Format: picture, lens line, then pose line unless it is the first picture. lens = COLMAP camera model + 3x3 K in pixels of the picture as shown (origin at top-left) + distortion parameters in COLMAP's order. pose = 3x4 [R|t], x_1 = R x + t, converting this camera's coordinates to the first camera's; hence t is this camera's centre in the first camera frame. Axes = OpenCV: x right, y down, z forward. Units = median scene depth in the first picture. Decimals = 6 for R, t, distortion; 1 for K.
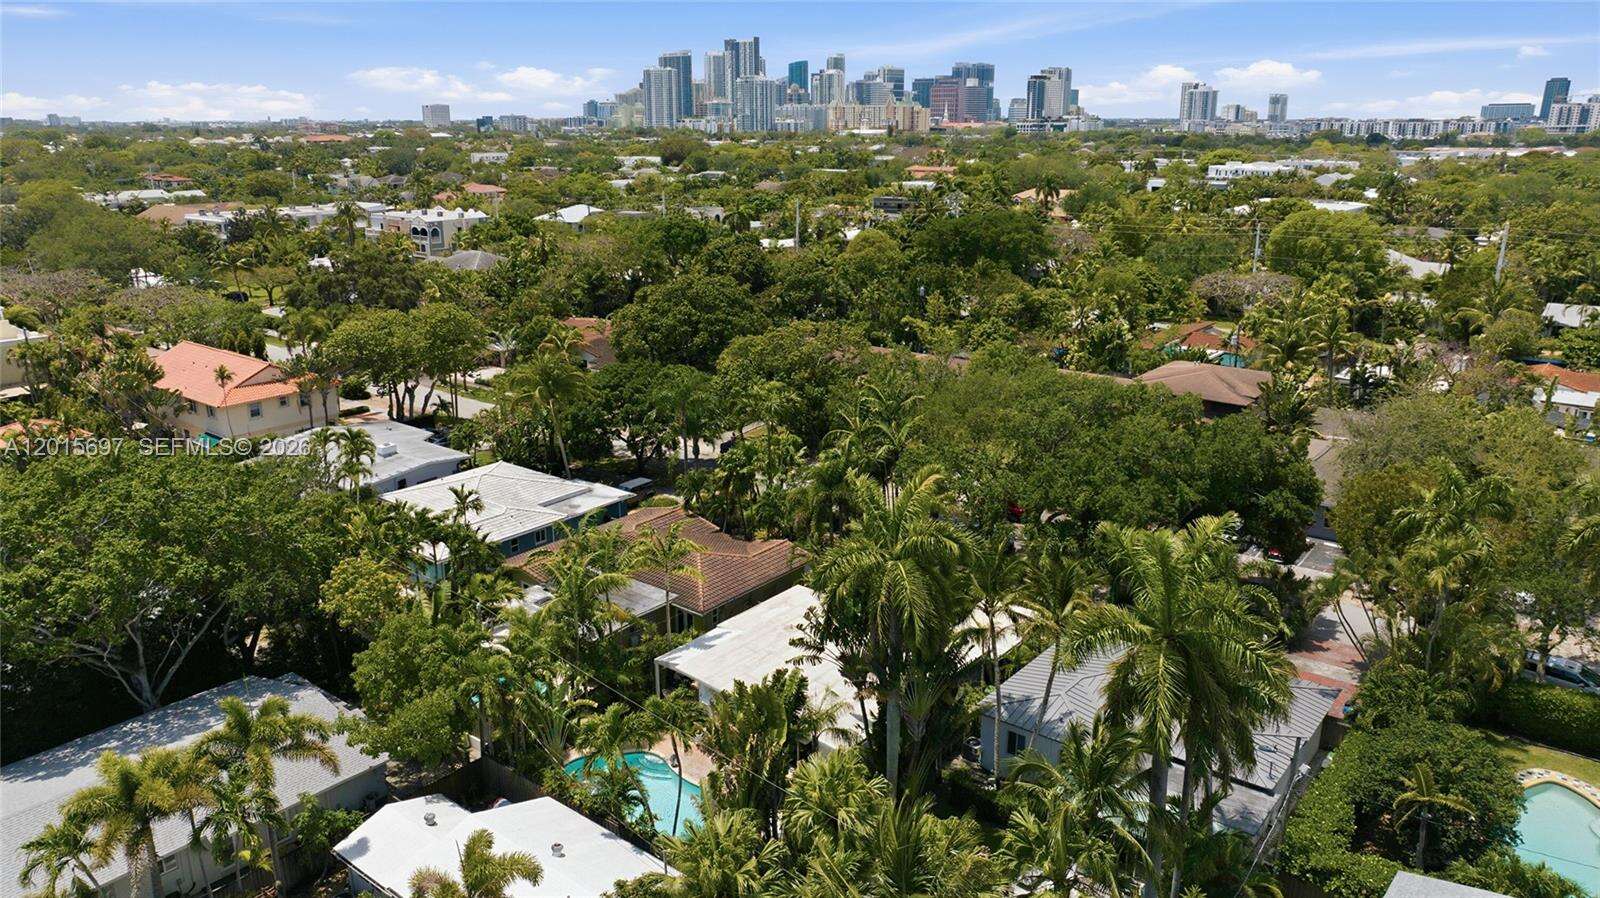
lens RADIAL K [[1122.6, 0, 800.3], [0, 1122.6, 443.2], [0, 0, 1]] dist [-0.032219, 0.030656]
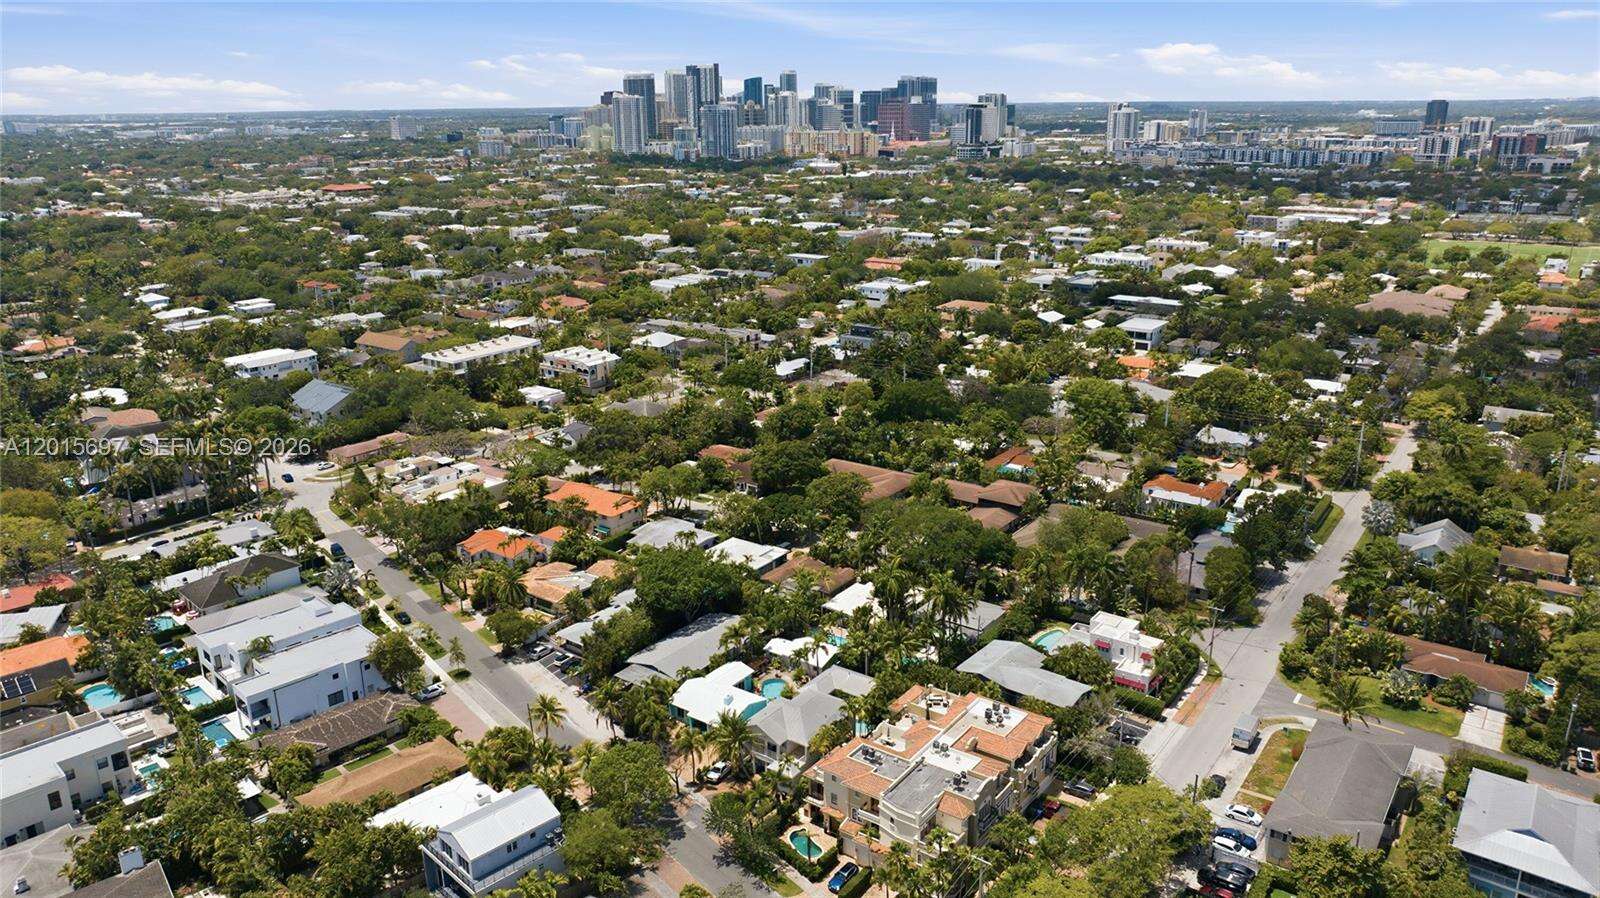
lens RADIAL K [[1123.8, 0, 798.2], [0, 1123.8, 441.1], [0, 0, 1]] dist [-0.023978, 0.003582]
pose [[0.998980, -0.019773, 0.040607, -0.166785], [0.019257, 0.999729, 0.013048, -0.185669], [-0.040854, -0.012253, 0.999090, -1.258191]]
